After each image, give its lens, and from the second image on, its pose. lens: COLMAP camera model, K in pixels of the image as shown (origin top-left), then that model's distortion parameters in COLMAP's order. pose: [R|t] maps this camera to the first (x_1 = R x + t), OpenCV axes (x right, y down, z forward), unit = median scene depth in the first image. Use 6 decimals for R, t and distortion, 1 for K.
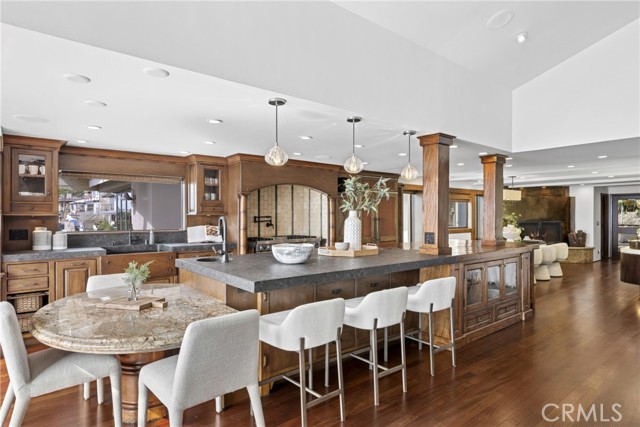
lens RADIAL K [[376.2, 0, 317.9], [0, 376.2, 212.4], [0, 0, 1]] dist [0.009650, 0.001549]
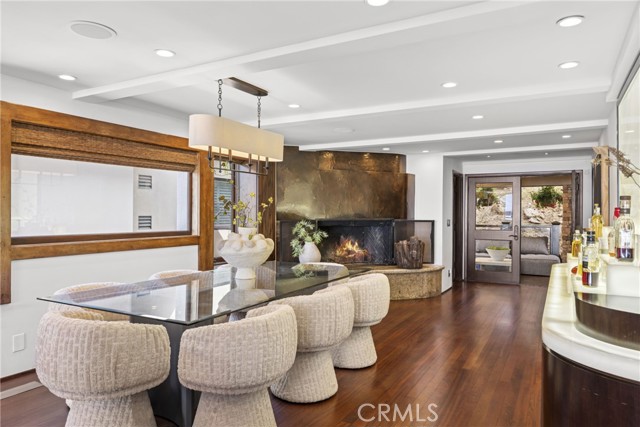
lens RADIAL K [[438.7, 0, 321.1], [0, 438.7, 214.3], [0, 0, 1]] dist [-0.001890, -0.000053]
pose [[0.932944, 0.005464, 0.359981, 0.331496], [-0.007144, 0.999969, 0.003335, 0.015838], [-0.359951, -0.005683, 0.932954, 0.464991]]
